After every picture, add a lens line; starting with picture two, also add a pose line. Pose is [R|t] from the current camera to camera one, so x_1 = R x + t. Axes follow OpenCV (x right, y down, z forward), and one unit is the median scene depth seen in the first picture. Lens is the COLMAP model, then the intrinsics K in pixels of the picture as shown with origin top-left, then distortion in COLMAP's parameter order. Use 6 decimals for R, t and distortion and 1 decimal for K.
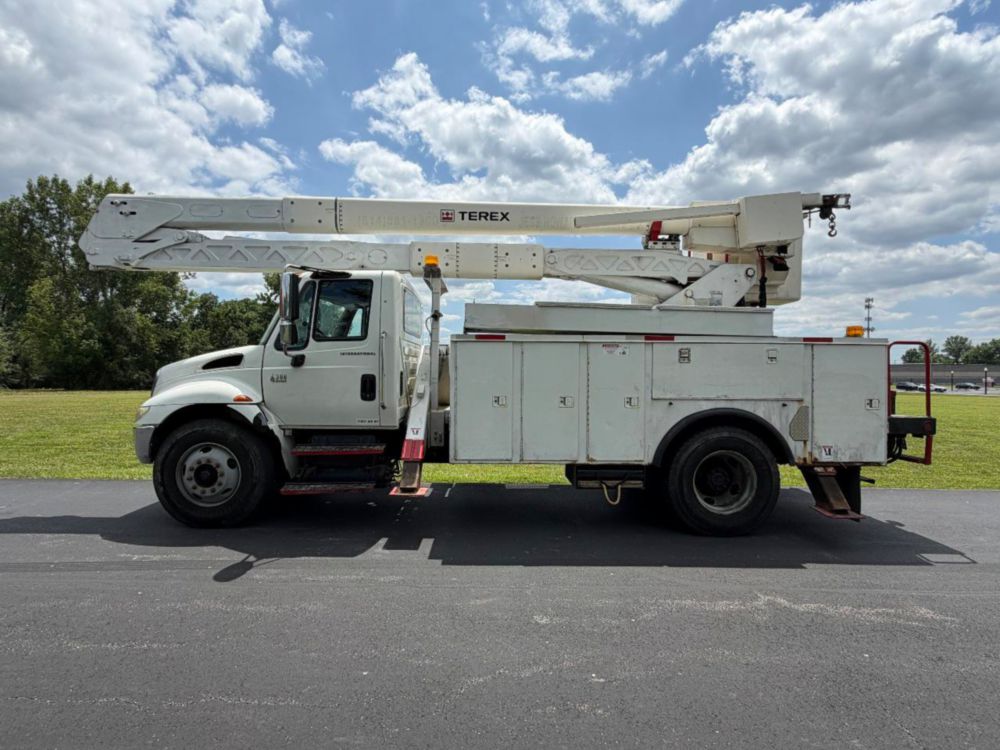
lens RADIAL K [[528.4, 0, 500.0], [0, 528.4, 375.0], [0, 0, 1]] dist [-0.021648, 0.011307]
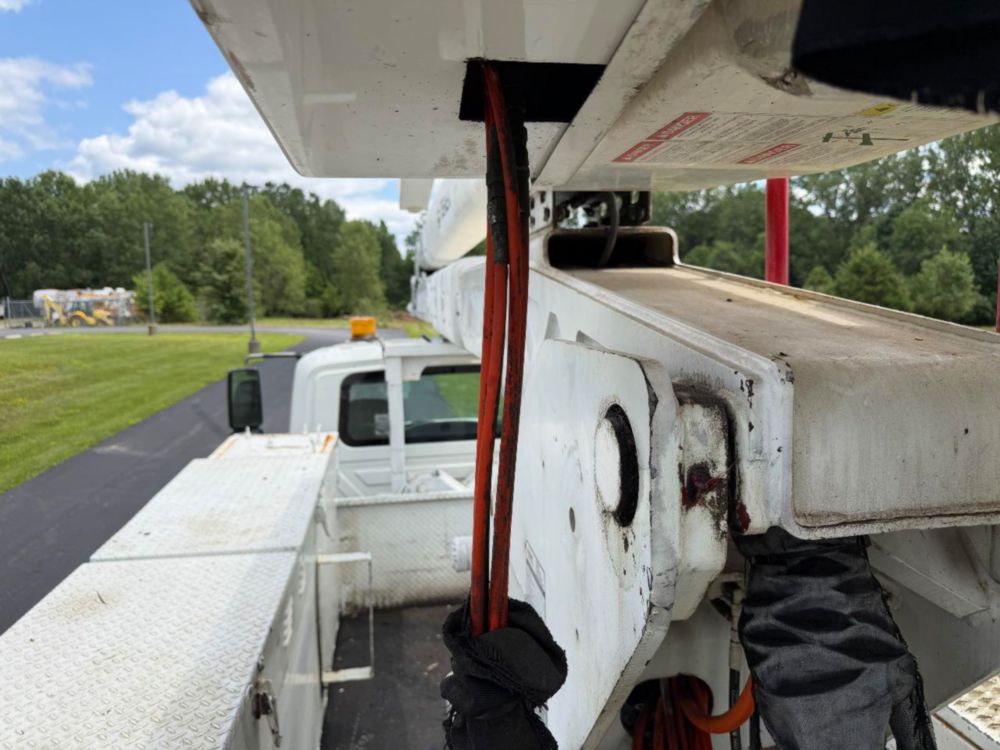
lens RADIAL K [[720.9, 0, 499.6], [0, 720.9, 369.3], [0, 0, 1]] dist [0.002520, -0.026330]
pose [[0.137775, 0.082556, -0.987017, 0.596518], [0.022546, 0.996001, 0.086454, -0.221131], [0.990207, -0.034165, 0.135363, 0.989974]]
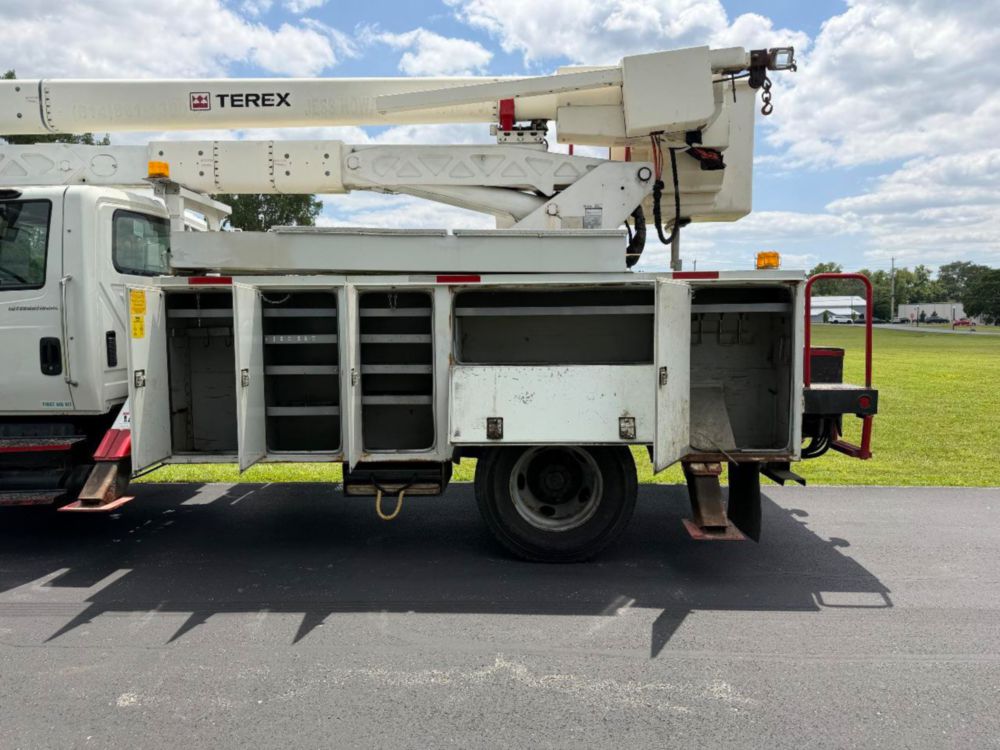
lens RADIAL K [[701.2, 0, 514.0], [0, 701.2, 379.7], [0, 0, 1]] dist [0.037746, -0.059294]
pose [[0.999150, -0.014325, -0.038645, 0.349406], [0.017433, 0.996535, 0.081323, -0.009496], [0.037346, -0.081927, 0.995938, 0.077357]]
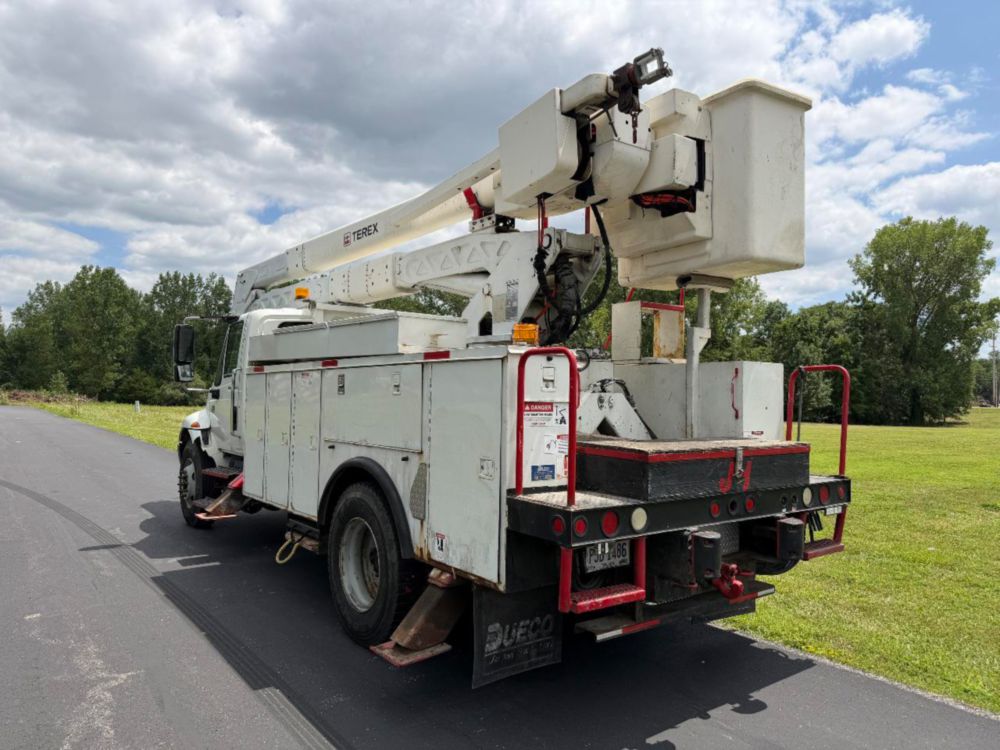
lens RADIAL K [[710.5, 0, 498.7], [0, 710.5, 367.8], [0, 0, 1]] dist [0.023004, -0.006239]
pose [[0.585653, -0.036192, -0.809753, 1.126788], [-0.004852, 0.998828, -0.048152, -0.010983], [0.810547, 0.032129, 0.584791, 0.496940]]
